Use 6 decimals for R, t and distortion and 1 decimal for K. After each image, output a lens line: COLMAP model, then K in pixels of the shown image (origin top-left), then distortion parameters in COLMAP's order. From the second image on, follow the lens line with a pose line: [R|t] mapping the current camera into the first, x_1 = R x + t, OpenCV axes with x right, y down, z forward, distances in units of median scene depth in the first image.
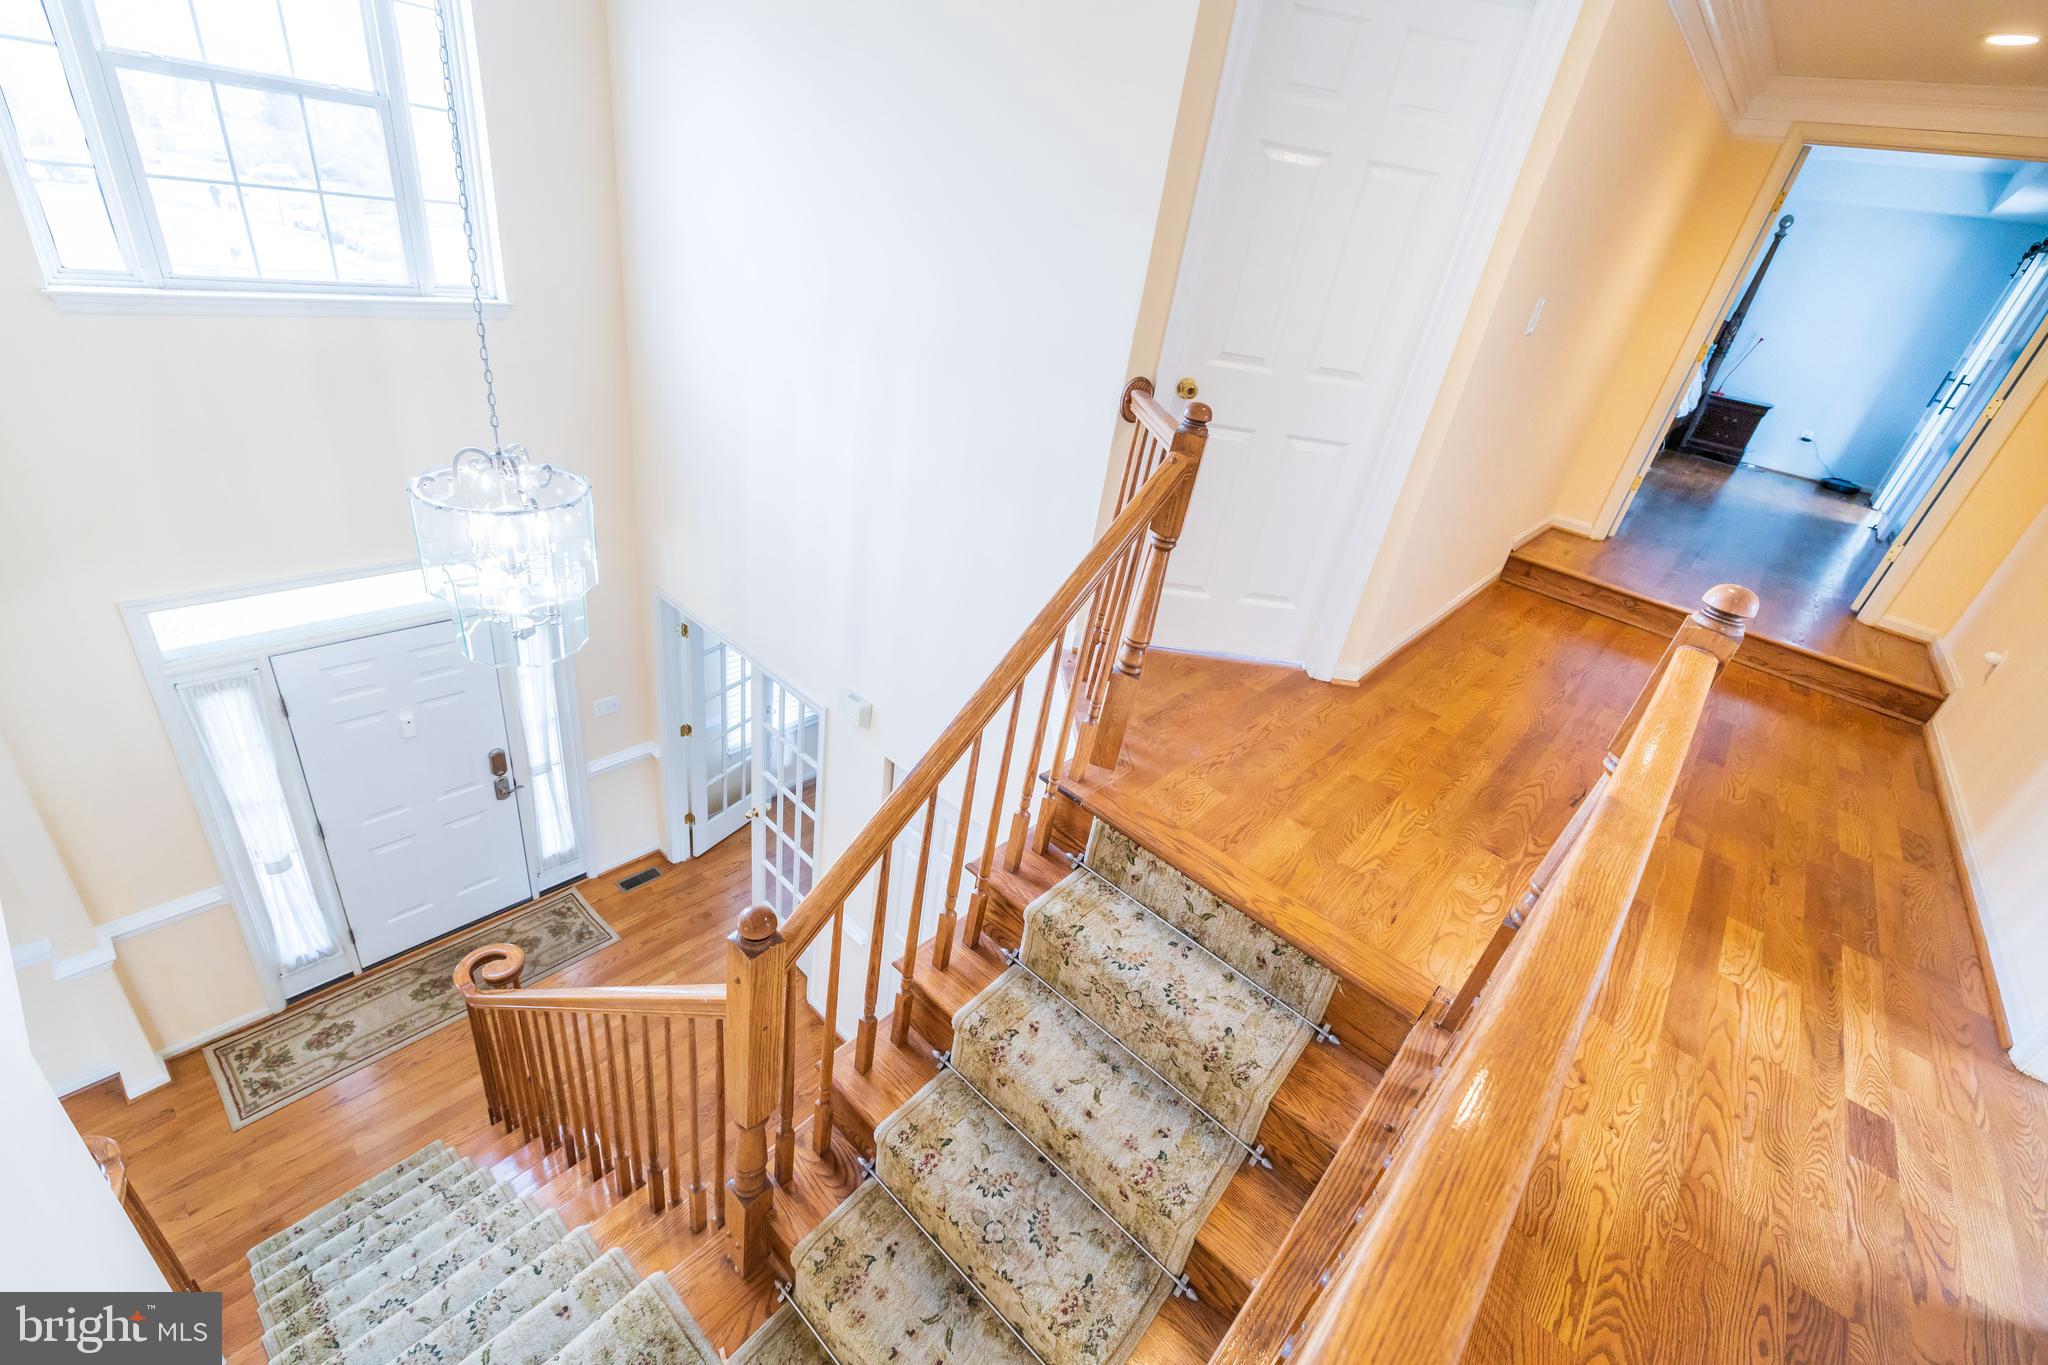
lens RADIAL K [[851.5, 0, 1014.0], [0, 851.5, 680.8], [0, 0, 1]] dist [0.001786, 0.002194]
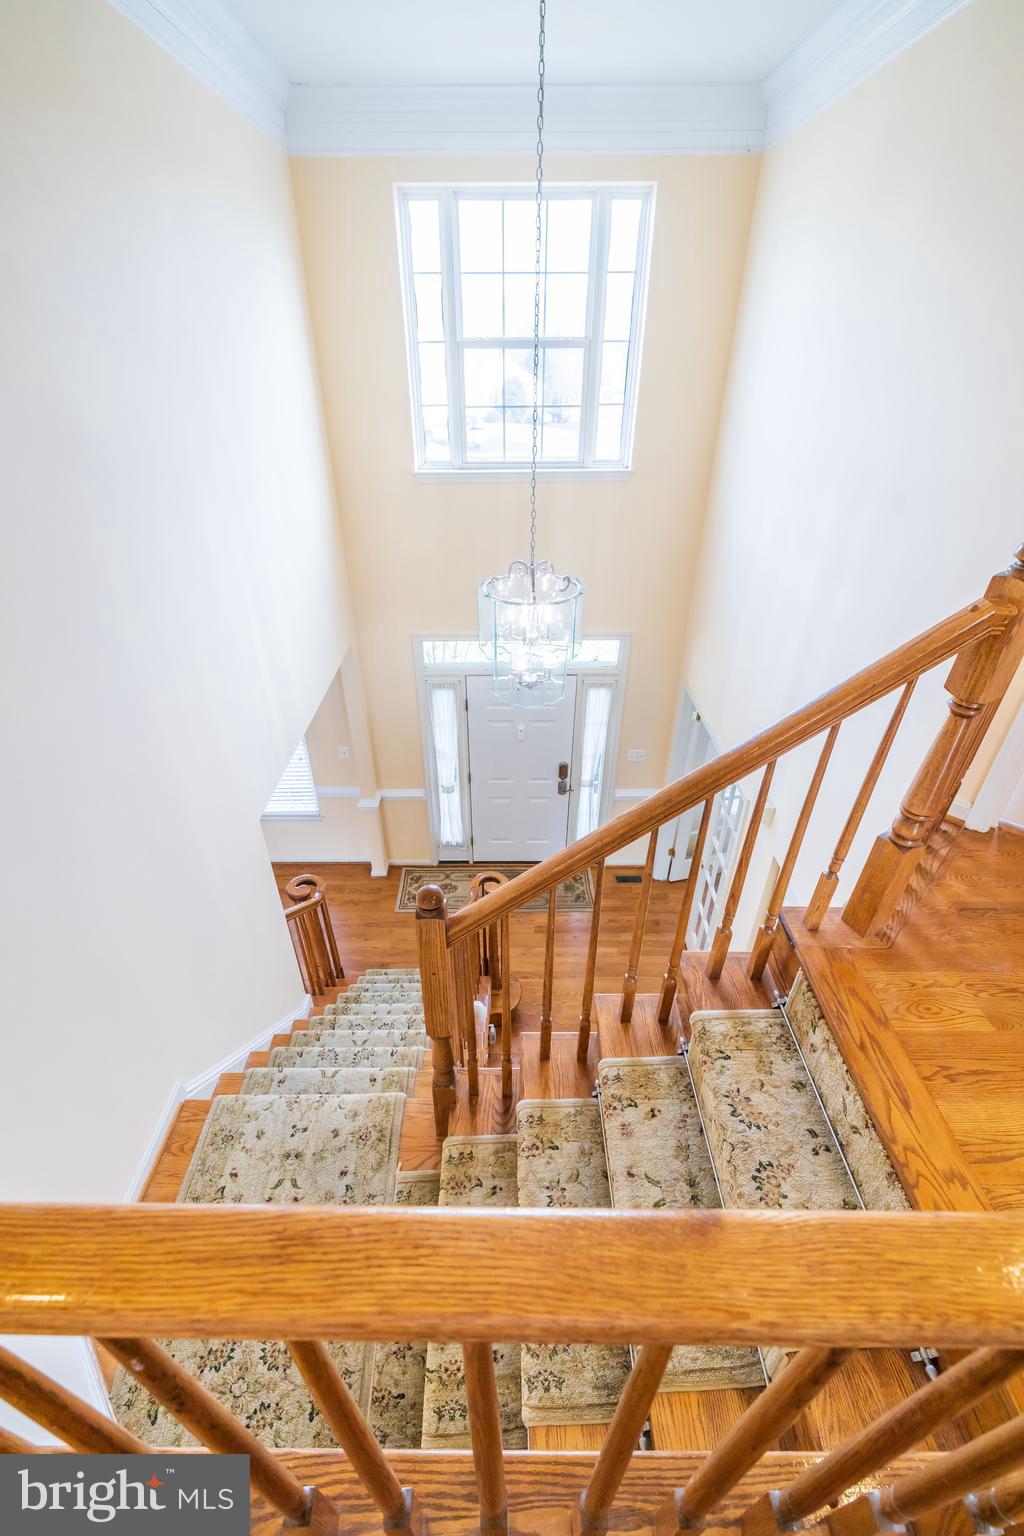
lens RADIAL K [[638.7, 0, 507.7], [0, 638.7, 772.7], [0, 0, 1]] dist [0.001786, 0.002194]
pose [[0.665222, 0.282499, -0.691140, 0.199361], [-0.270716, 0.953930, 0.129348, -0.036229], [0.695840, 0.101057, 0.711052, 0.144816]]
